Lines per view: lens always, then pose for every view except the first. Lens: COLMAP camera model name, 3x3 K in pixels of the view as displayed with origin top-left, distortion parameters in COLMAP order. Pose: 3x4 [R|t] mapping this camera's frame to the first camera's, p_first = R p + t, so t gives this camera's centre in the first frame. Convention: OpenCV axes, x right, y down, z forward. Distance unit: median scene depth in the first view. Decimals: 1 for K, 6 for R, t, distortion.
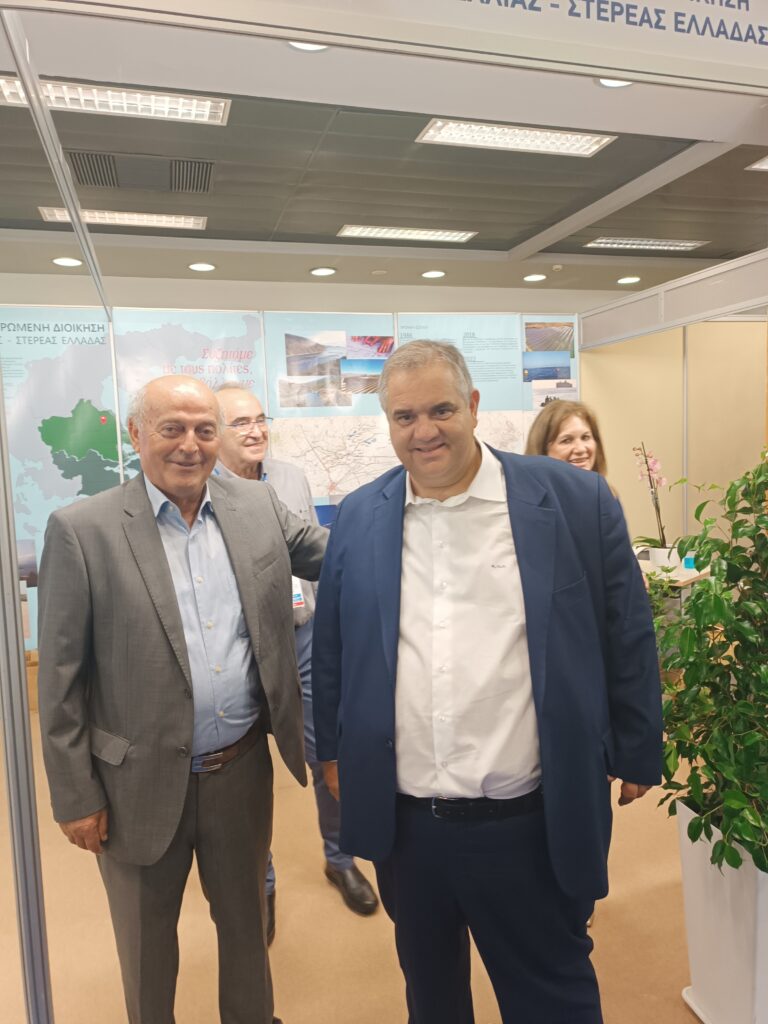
lens RADIAL K [[742.1, 0, 380.0], [0, 742.1, 510.9], [0, 0, 1]] dist [0.046230, -0.016801]
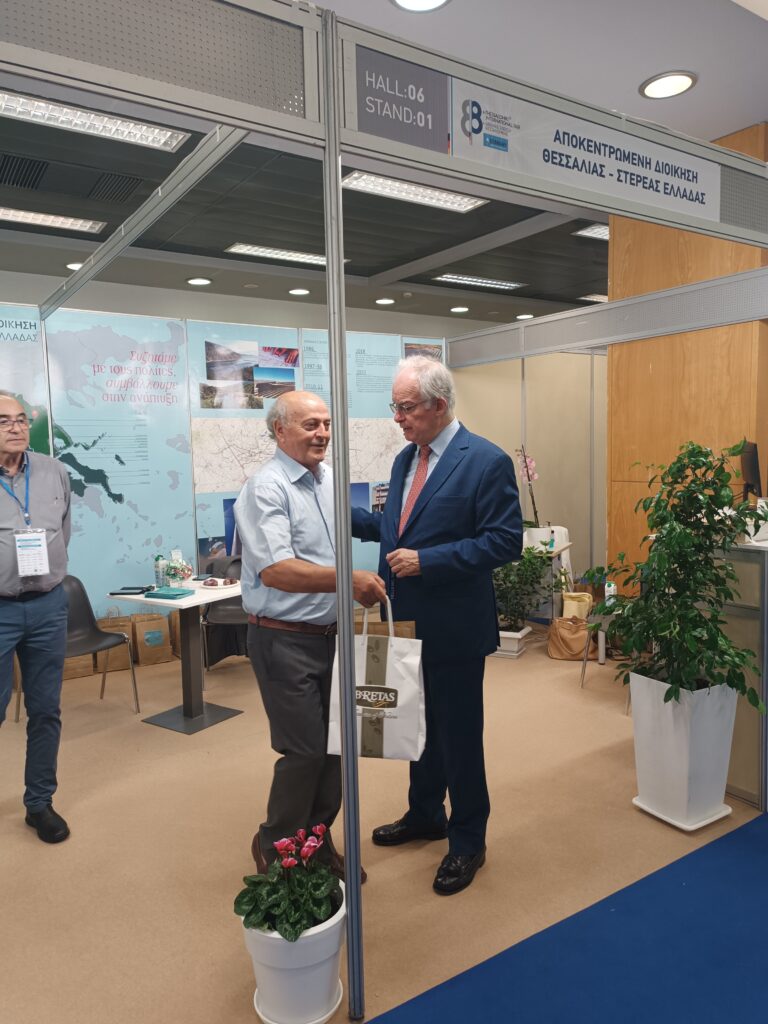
lens RADIAL K [[742.1, 0, 376.1], [0, 742.1, 509.9], [0, 0, 1]] dist [0.046230, -0.016801]
pose [[0.960060, -0.005321, 0.279743, -0.191873], [0.008880, 0.999895, -0.011458, 0.024384], [-0.279653, 0.013484, 0.960006, -0.116621]]
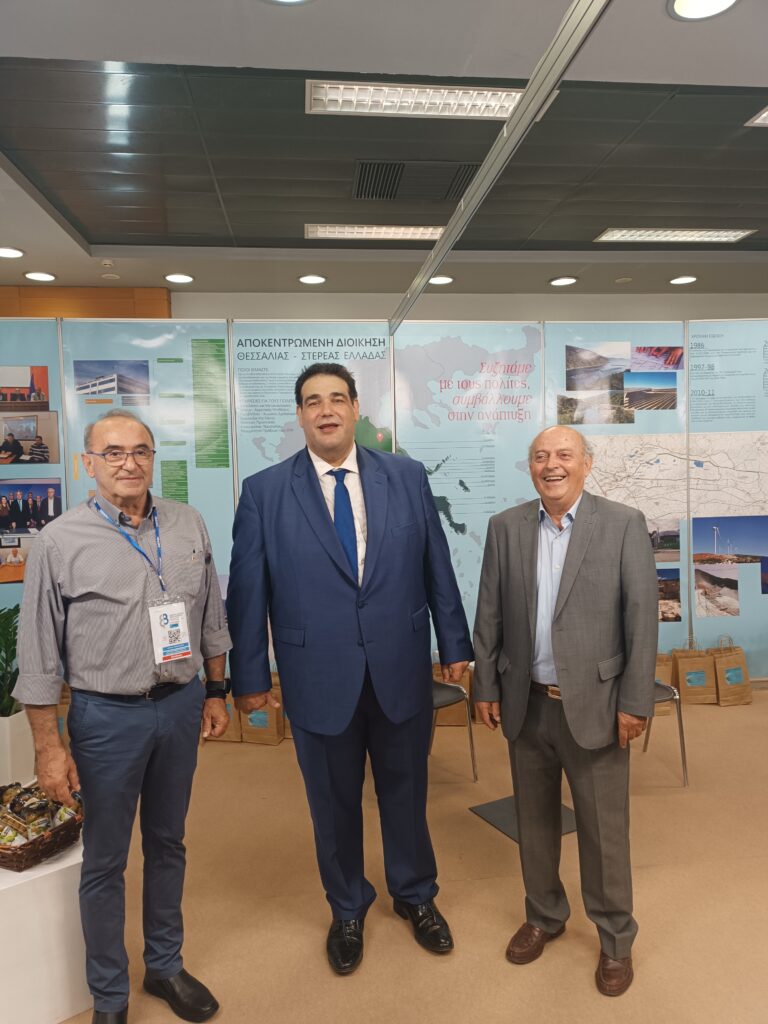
lens RADIAL K [[742.1, 0, 388.3], [0, 742.1, 512.8], [0, 0, 1]] dist [0.046230, -0.016801]
pose [[0.984767, 0.028840, -0.171473, -0.177840], [-0.031999, 0.999365, -0.015689, -0.008348], [0.170912, 0.020938, 0.985064, 0.054276]]
